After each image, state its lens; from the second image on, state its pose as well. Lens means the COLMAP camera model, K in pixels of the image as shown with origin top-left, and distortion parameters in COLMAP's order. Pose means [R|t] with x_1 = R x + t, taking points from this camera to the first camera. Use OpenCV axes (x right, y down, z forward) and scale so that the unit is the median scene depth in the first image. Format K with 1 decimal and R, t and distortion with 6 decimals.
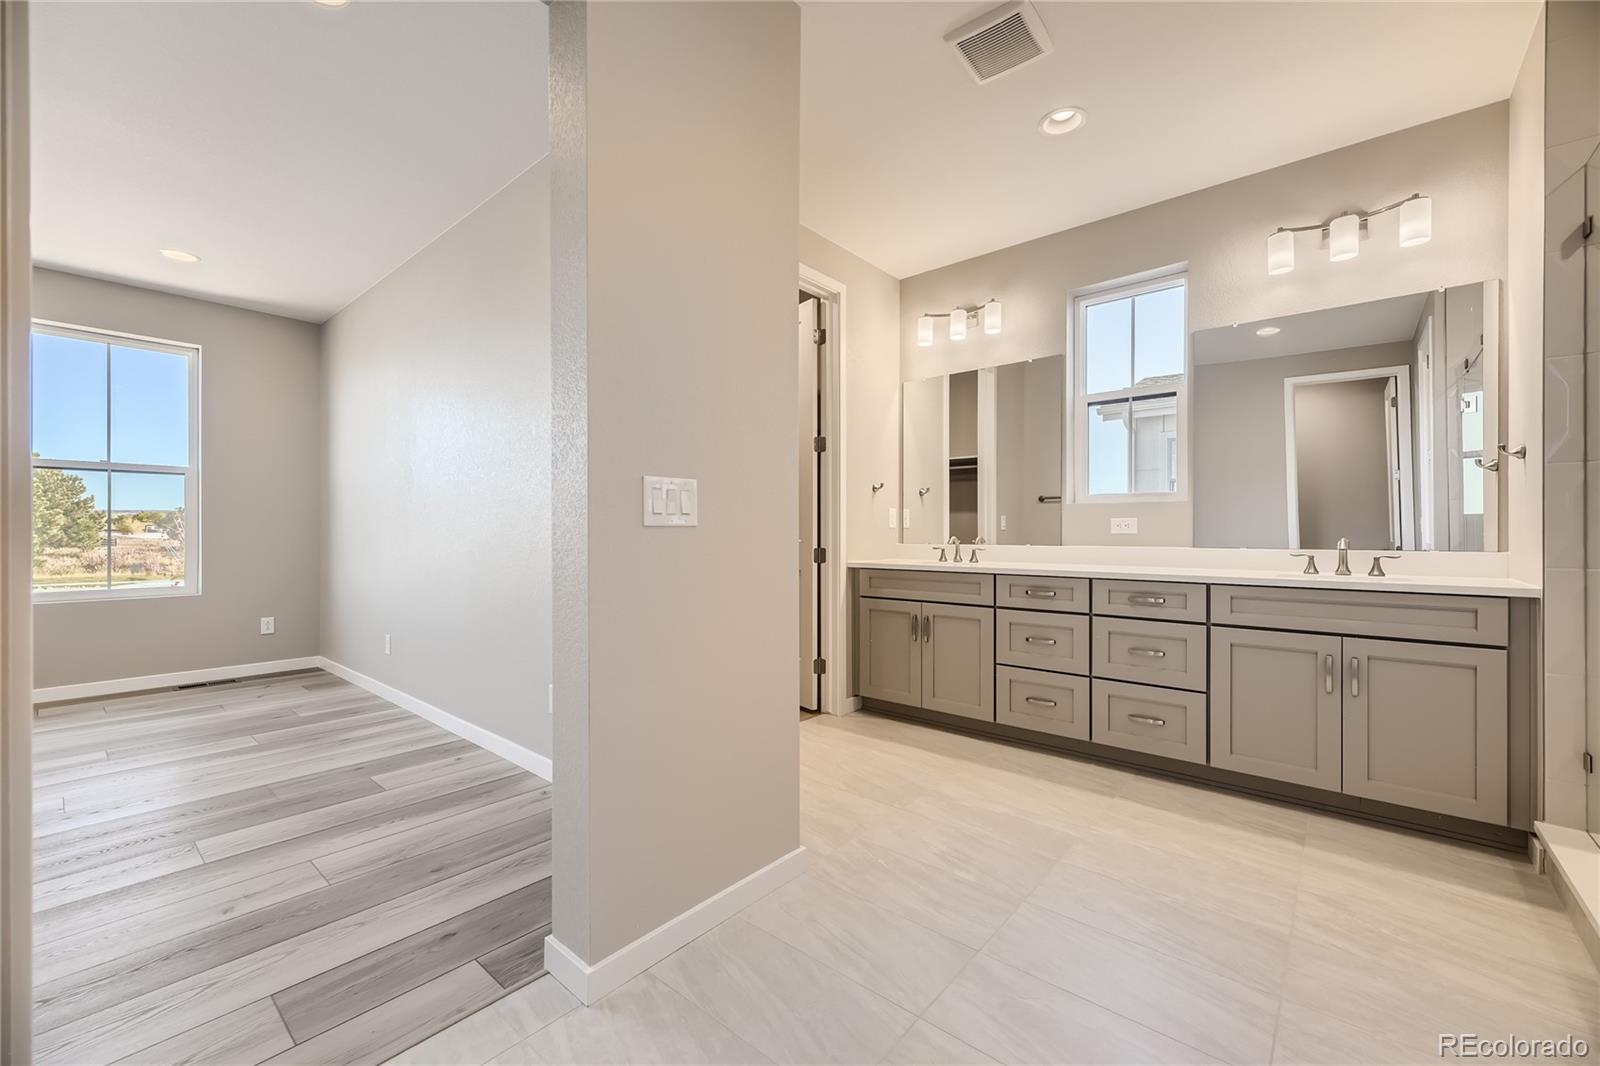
lens RADIAL K [[649.4, 0, 803.5], [0, 649.4, 529.7], [0, 0, 1]] dist [0.003760, -0.000618]
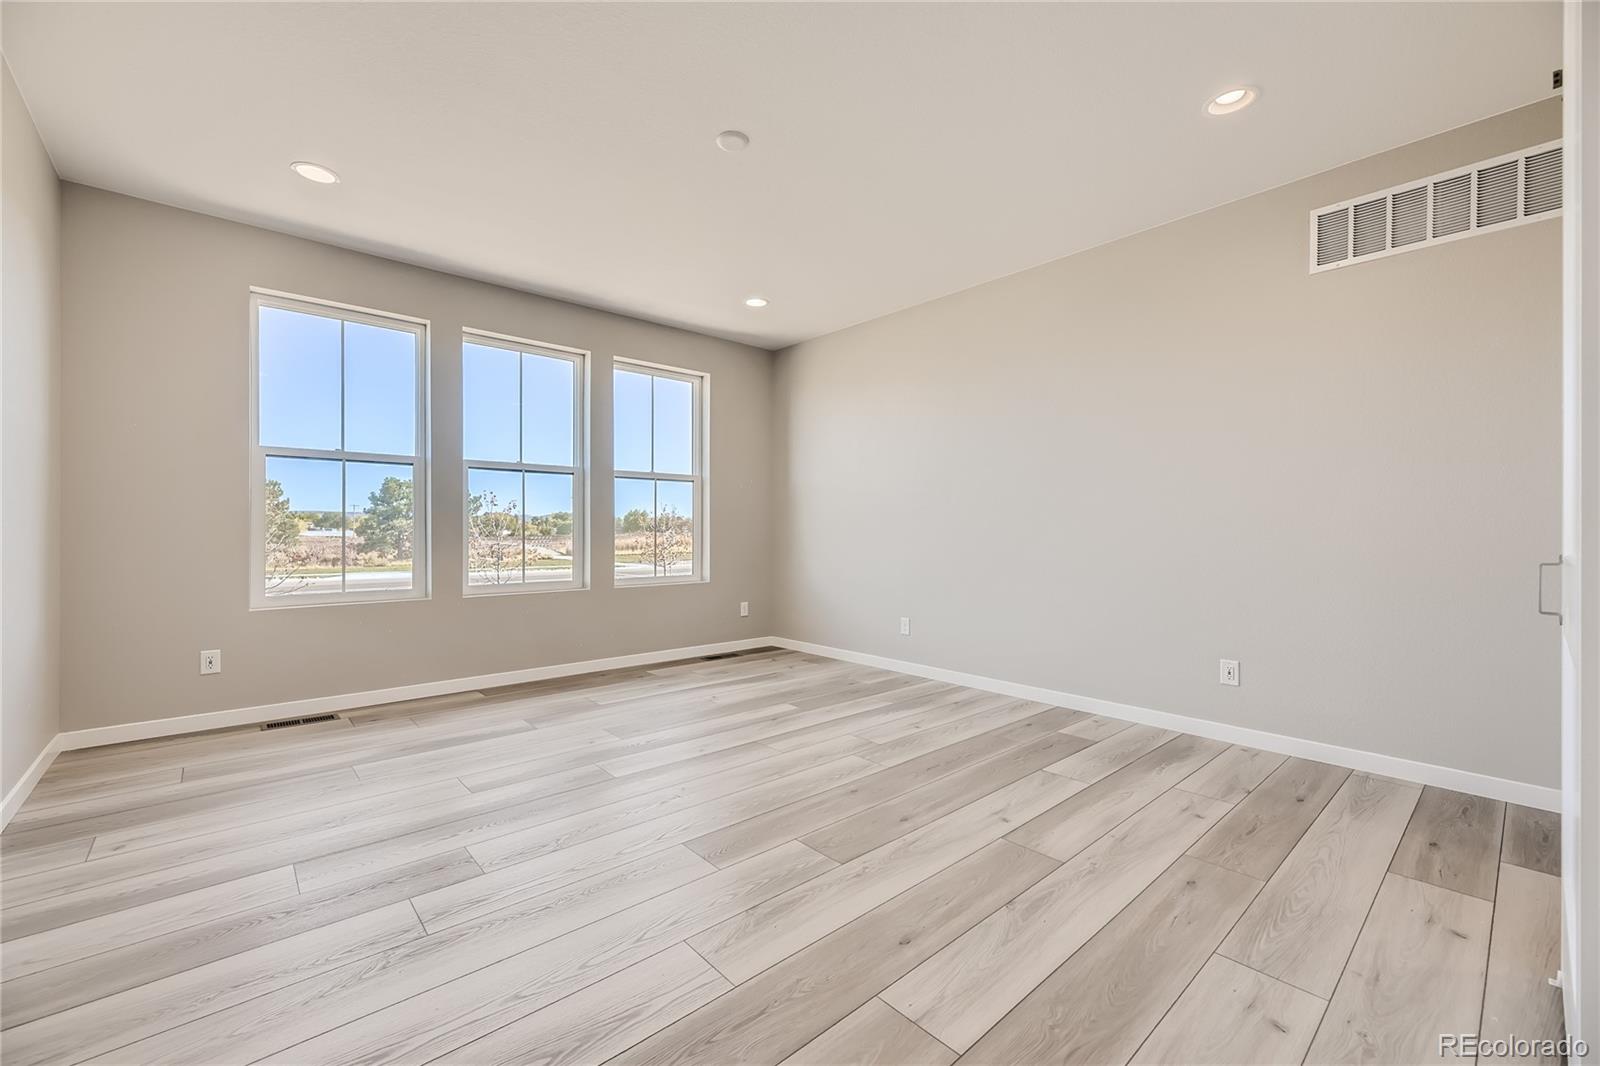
lens RADIAL K [[649.4, 0, 808.9], [0, 649.4, 531.5], [0, 0, 1]] dist [0.003760, -0.000618]
pose [[0.991641, 0.003061, -0.128993, -0.611361], [-0.002722, 0.999992, 0.002808, 0.003595], [0.129001, -0.002434, 0.991641, -0.163186]]
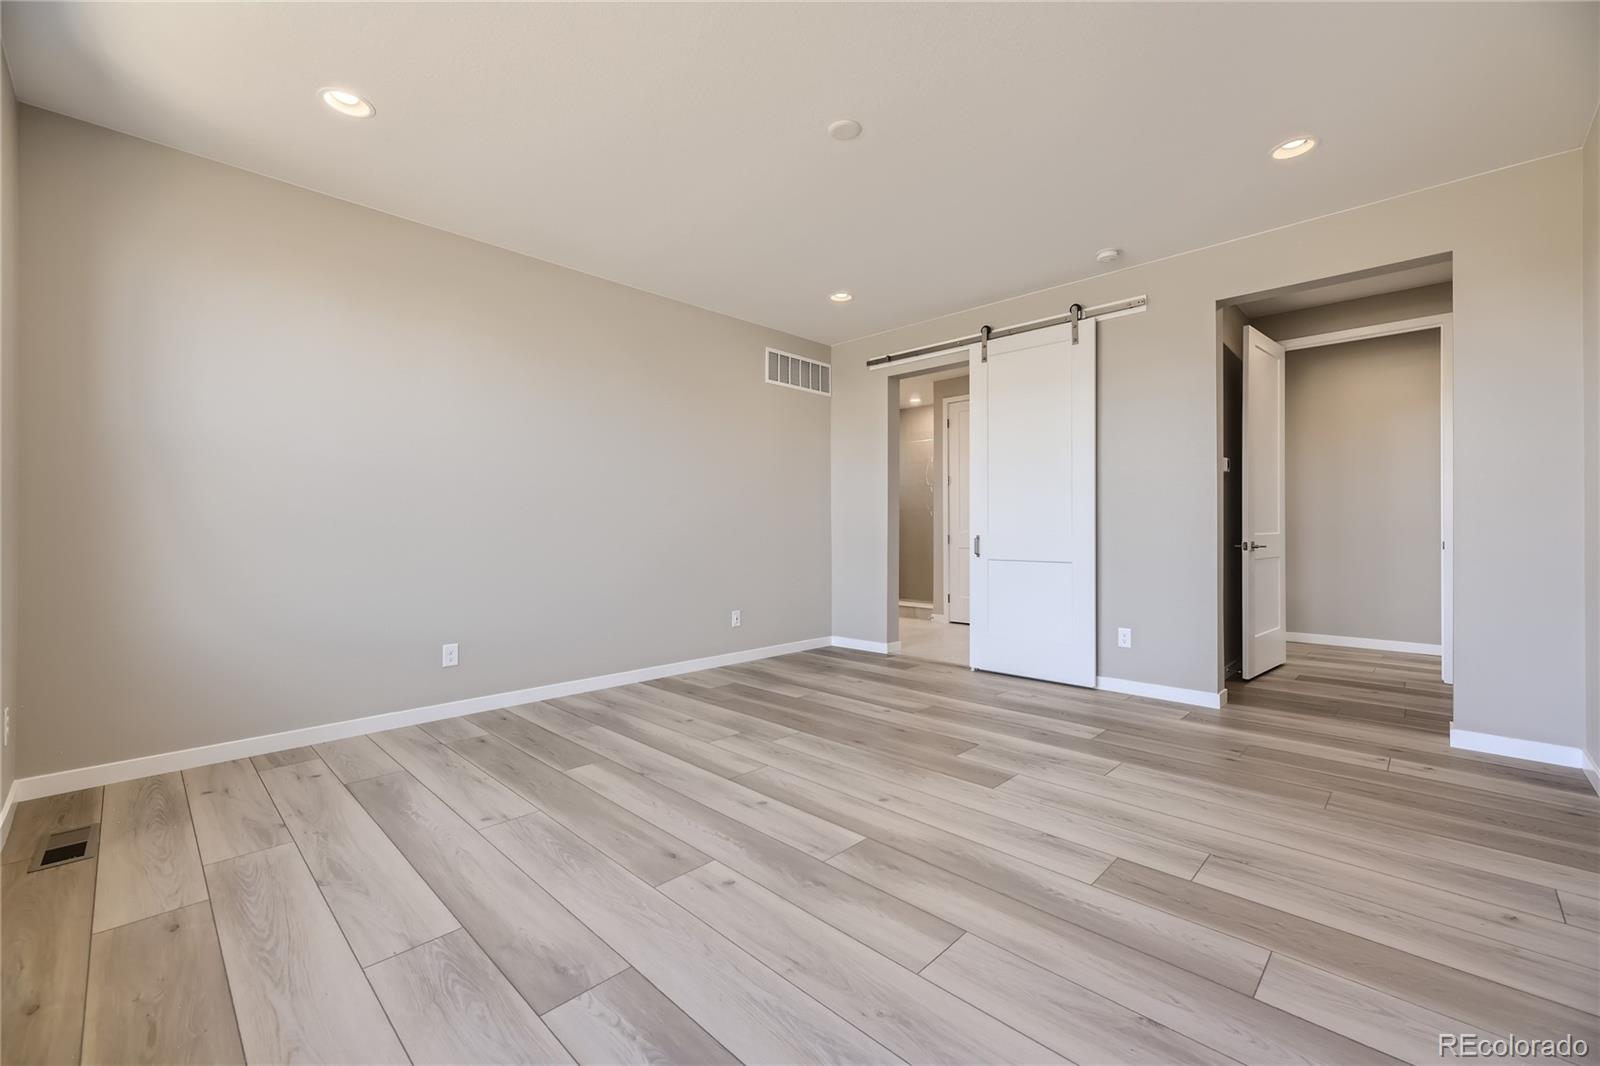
lens RADIAL K [[649.4, 0, 792.9], [0, 649.4, 537.5], [0, 0, 1]] dist [0.003760, -0.000618]
pose [[0.061817, -0.001978, 0.998086, -1.358324], [-0.002662, 0.999994, 0.002146, 0.016288], [-0.998084, -0.002790, 0.061811, 0.452770]]
